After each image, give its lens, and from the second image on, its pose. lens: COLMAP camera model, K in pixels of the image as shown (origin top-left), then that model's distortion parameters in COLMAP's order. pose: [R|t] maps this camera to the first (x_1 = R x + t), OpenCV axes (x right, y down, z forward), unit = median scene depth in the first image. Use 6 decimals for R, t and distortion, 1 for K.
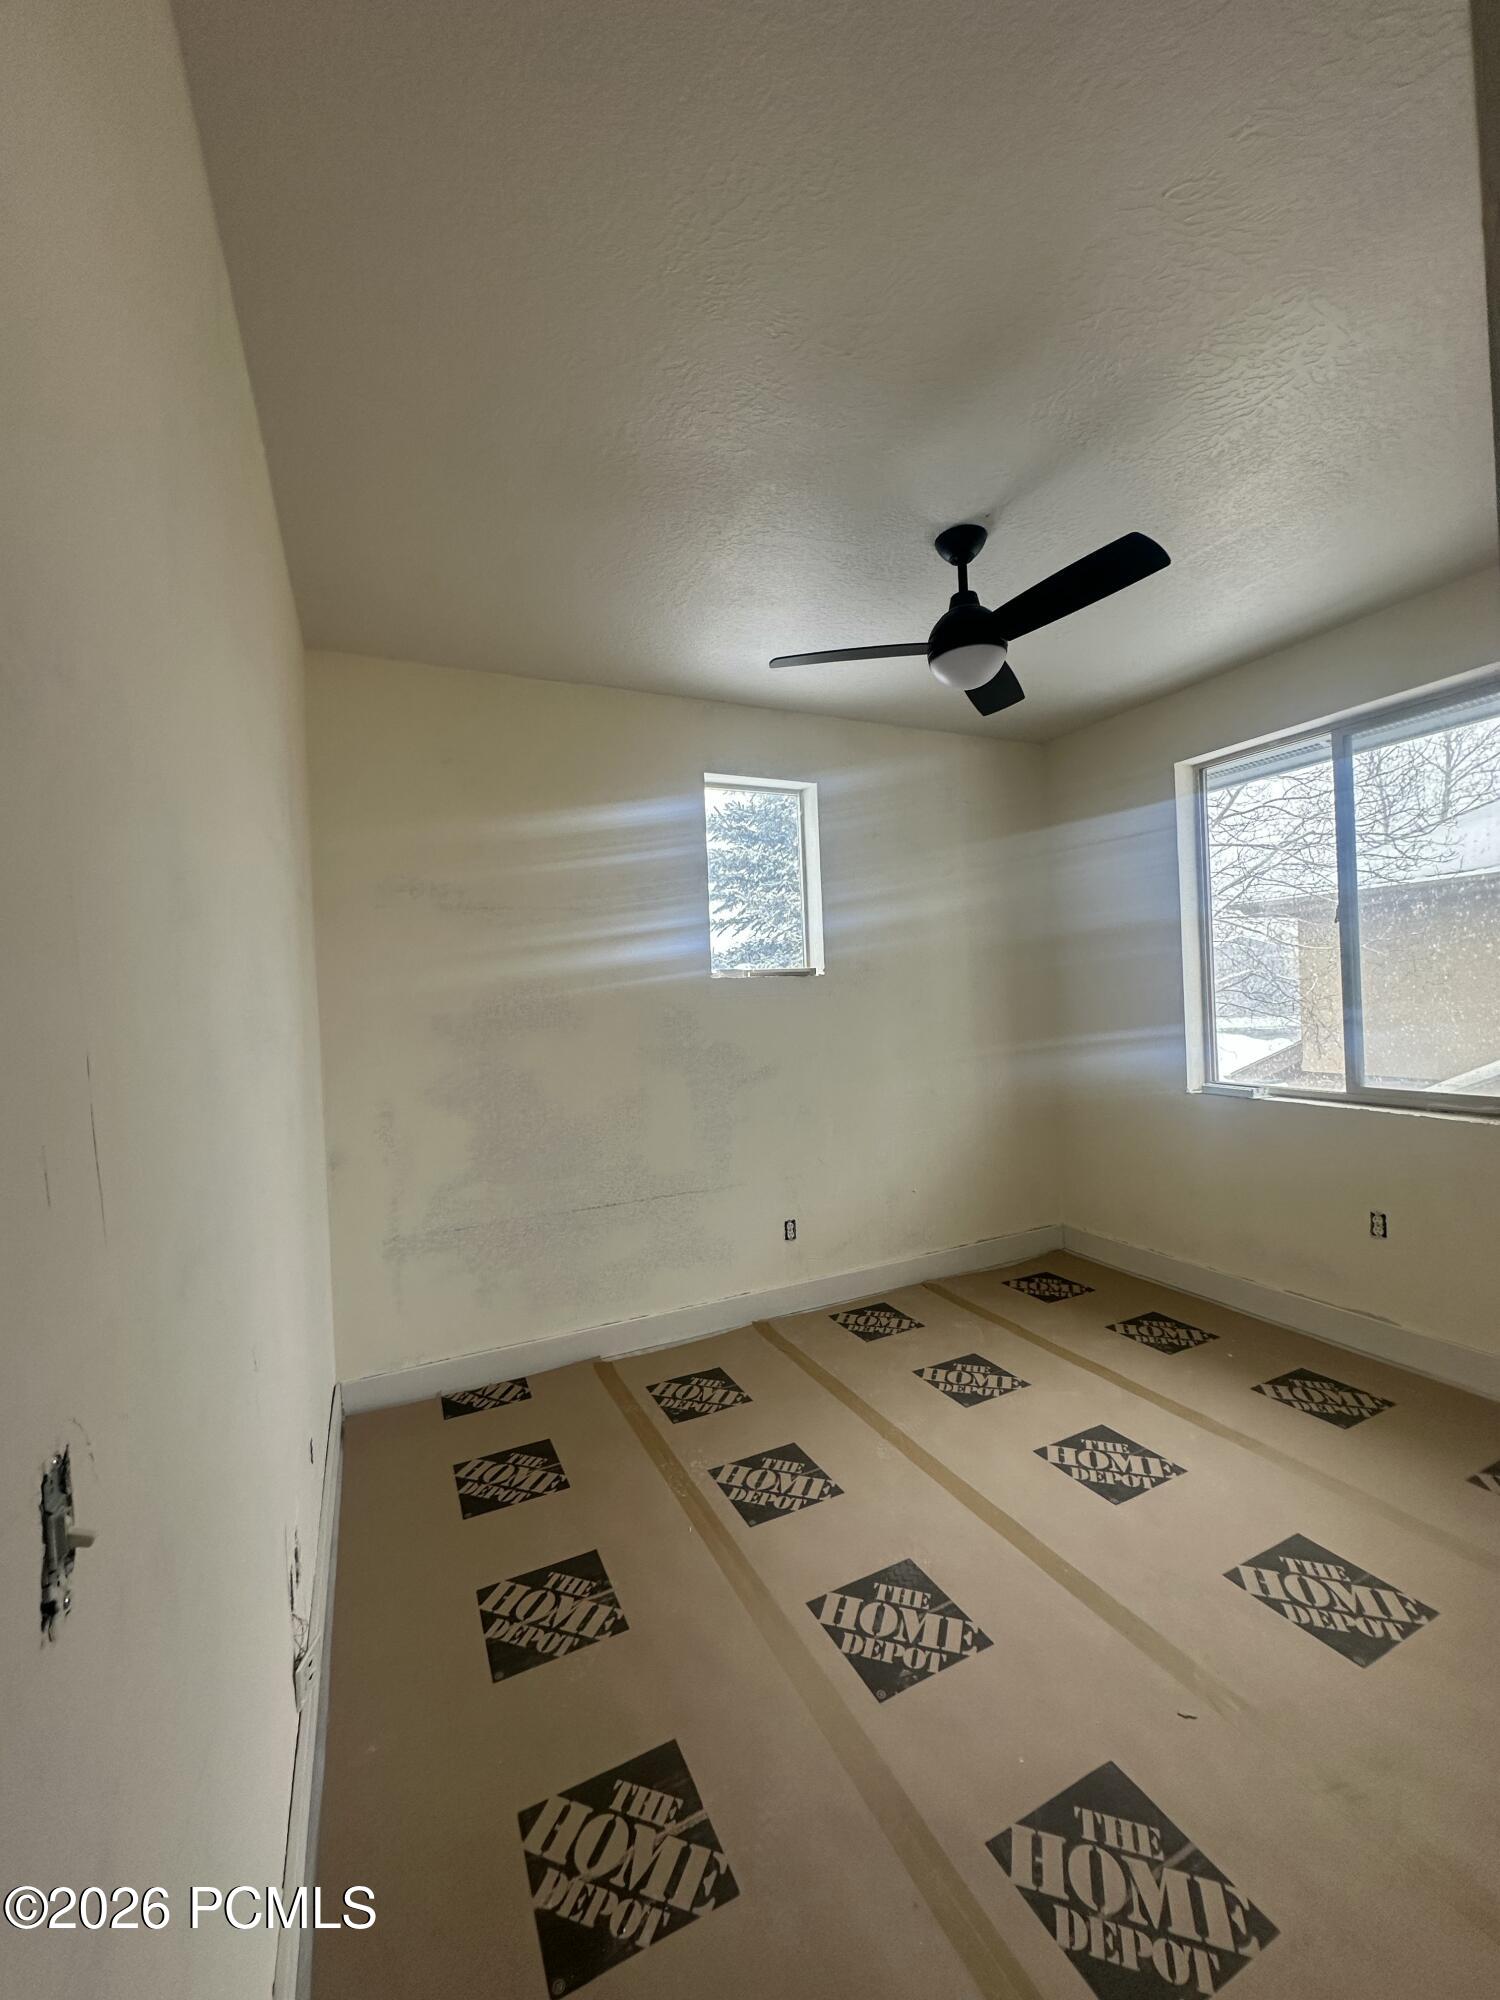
lens RADIAL K [[794.2, 0, 748.1], [0, 794.2, 1005.3], [0, 0, 1]] dist [0.001969, 0.000313]
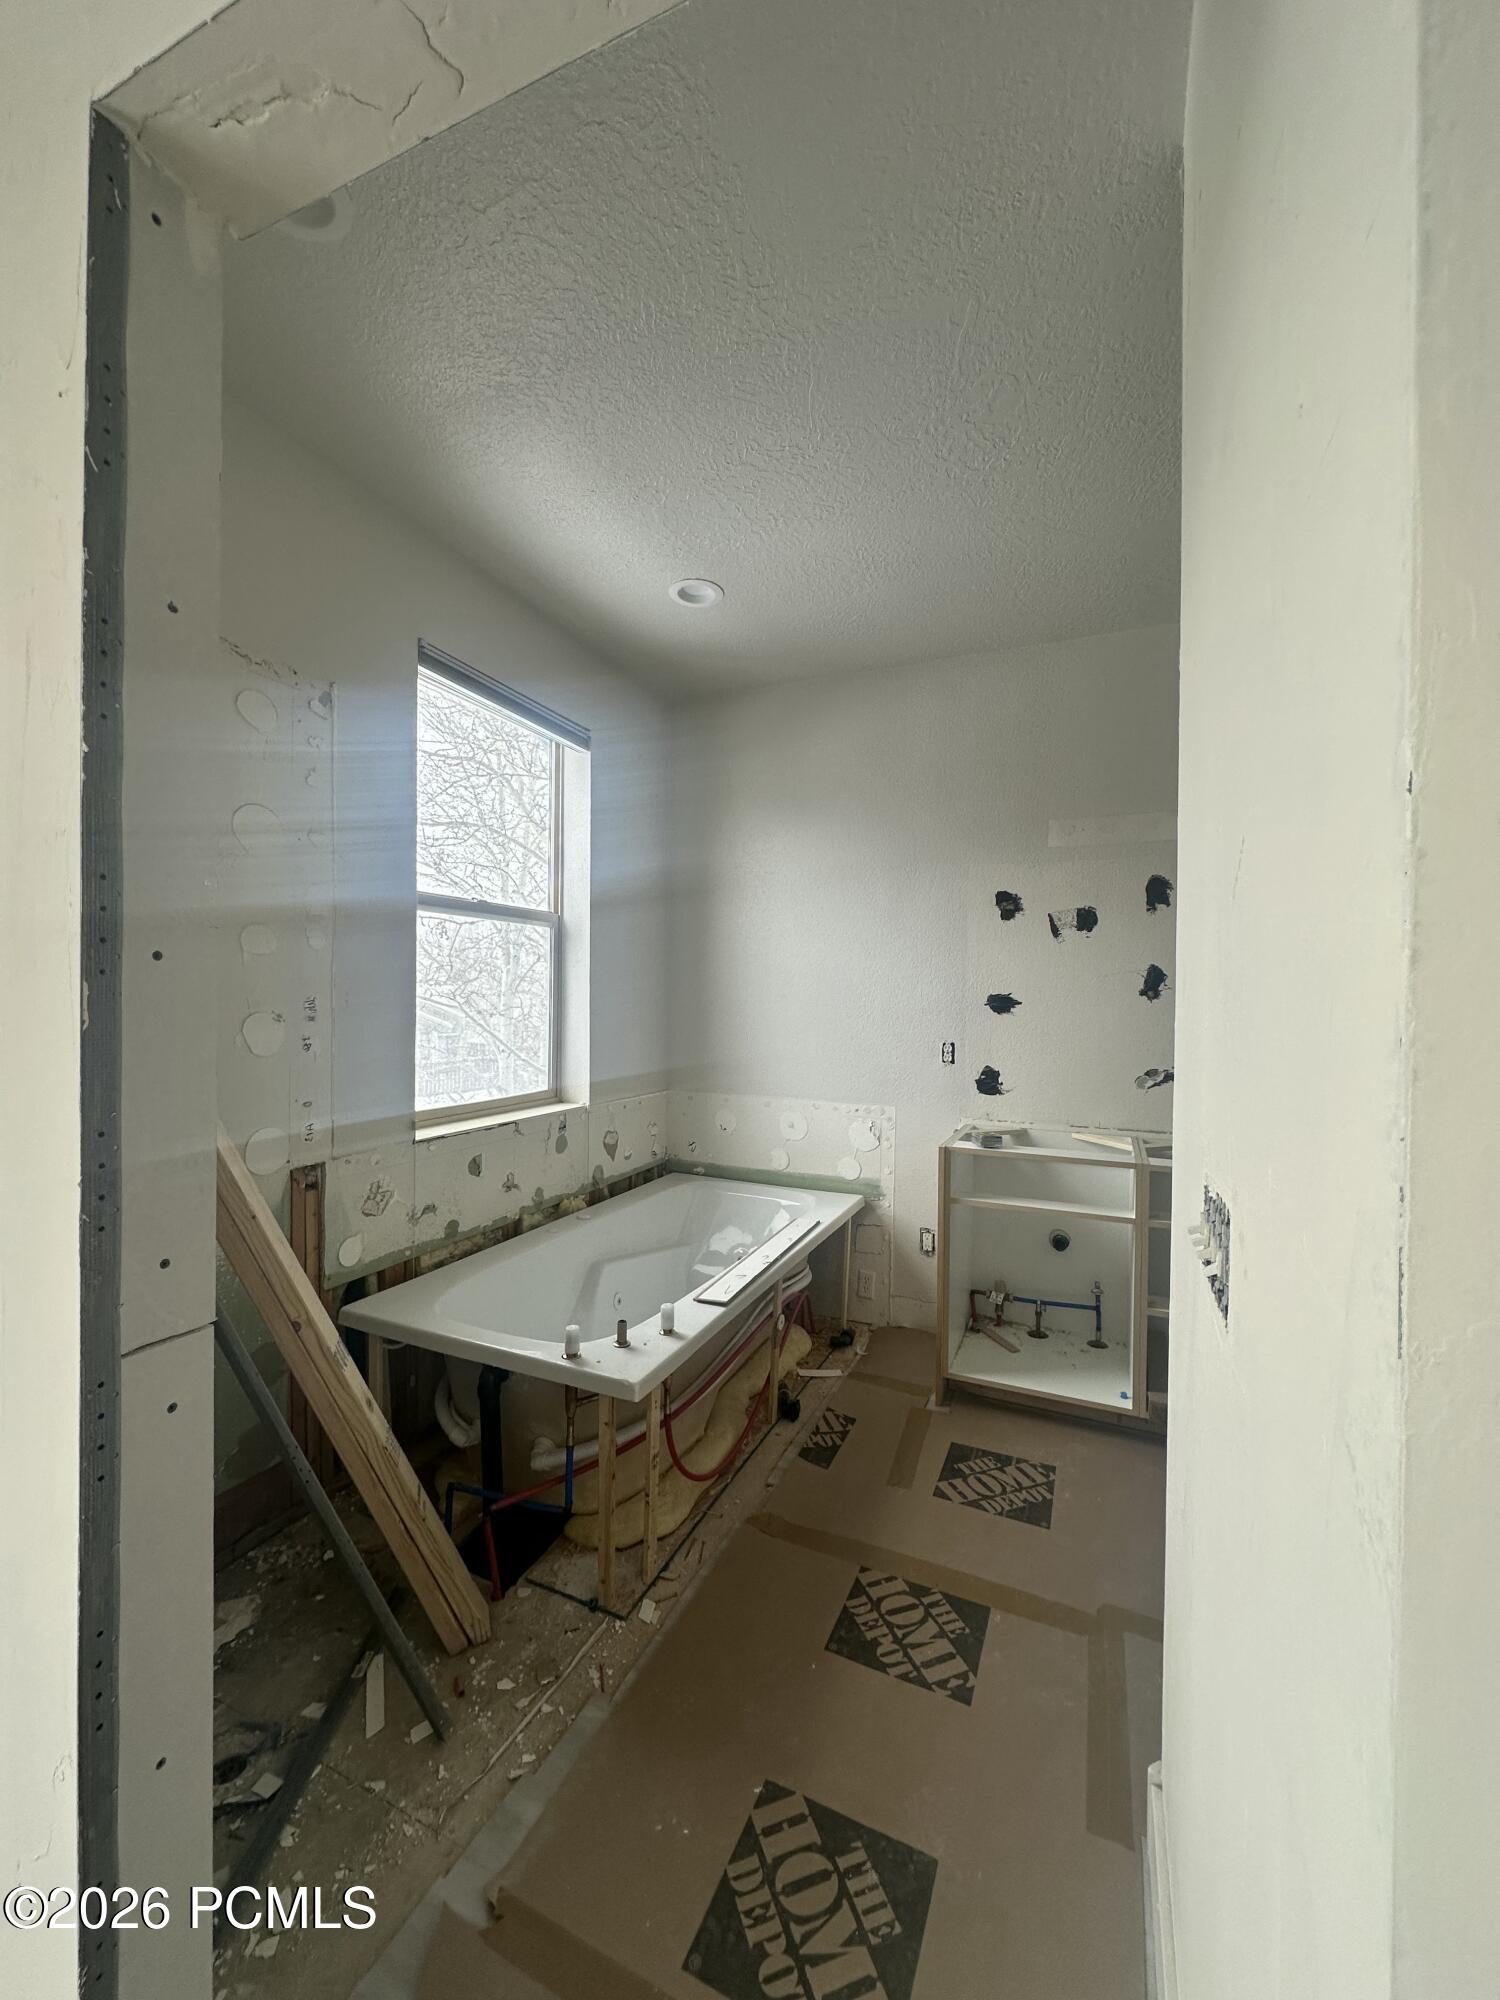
lens RADIAL K [[794.2, 0, 740.1], [0, 794.2, 1000.8], [0, 0, 1]] dist [0.001969, 0.000313]
pose [[0.625167, 0.065234, -0.777760, 0.330678], [-0.038651, 0.997866, 0.052628, -0.012261], [0.779534, -0.002840, 0.626354, 0.283854]]
